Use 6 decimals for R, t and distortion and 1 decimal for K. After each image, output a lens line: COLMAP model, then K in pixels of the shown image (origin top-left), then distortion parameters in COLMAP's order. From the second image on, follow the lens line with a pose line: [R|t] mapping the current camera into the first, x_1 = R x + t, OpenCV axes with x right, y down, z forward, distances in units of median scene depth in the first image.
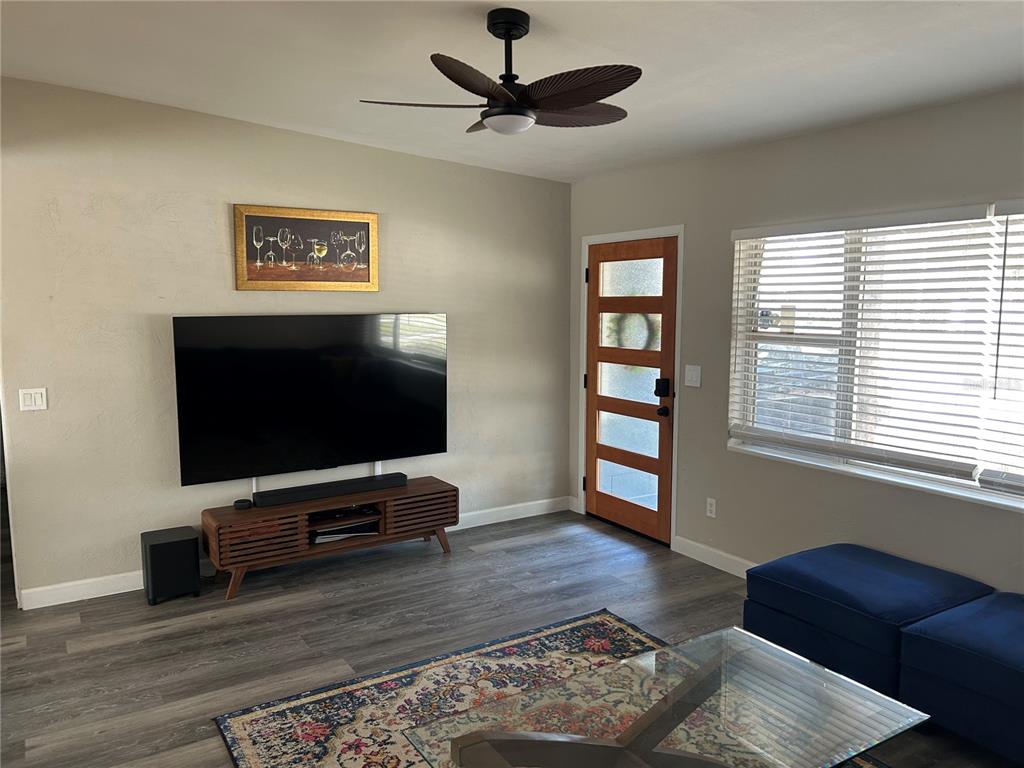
lens RADIAL K [[772.9, 0, 523.5], [0, 772.9, 403.9], [0, 0, 1]] dist [0.008882, 0.013939]
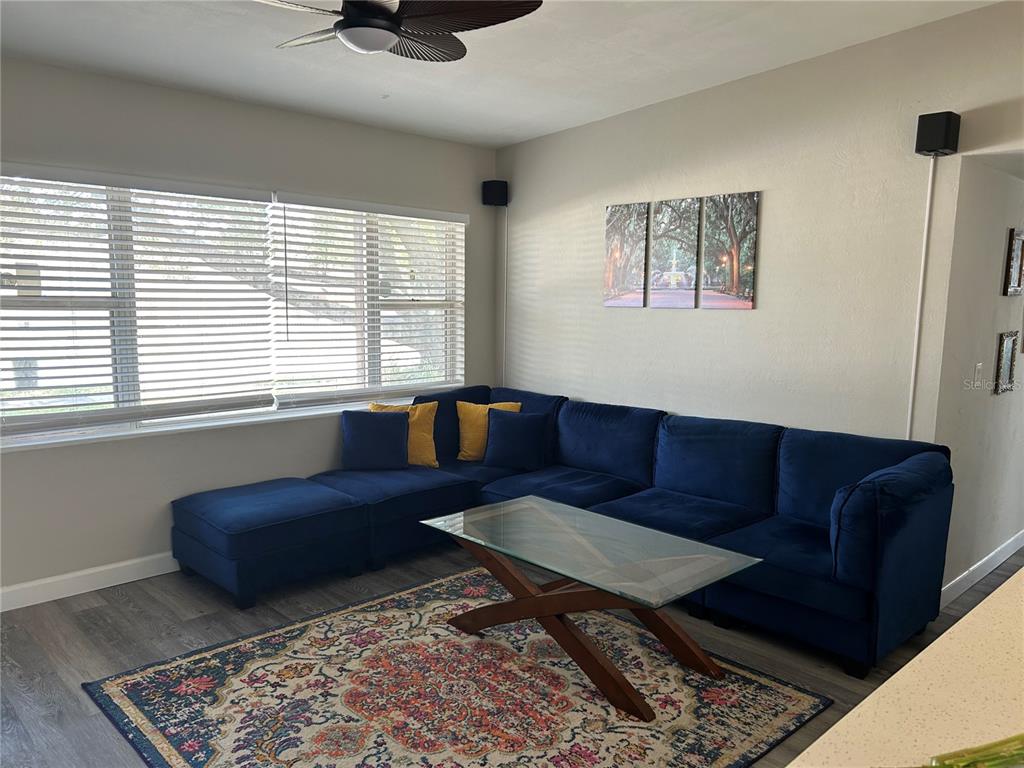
lens RADIAL K [[772.9, 0, 527.3], [0, 772.9, 397.0], [0, 0, 1]] dist [0.008882, 0.013939]
pose [[-0.202605, -0.143800, 0.968645, -0.724130], [0.103554, 0.980467, 0.167215, -0.084079], [-0.973770, 0.134186, -0.183757, 0.785556]]
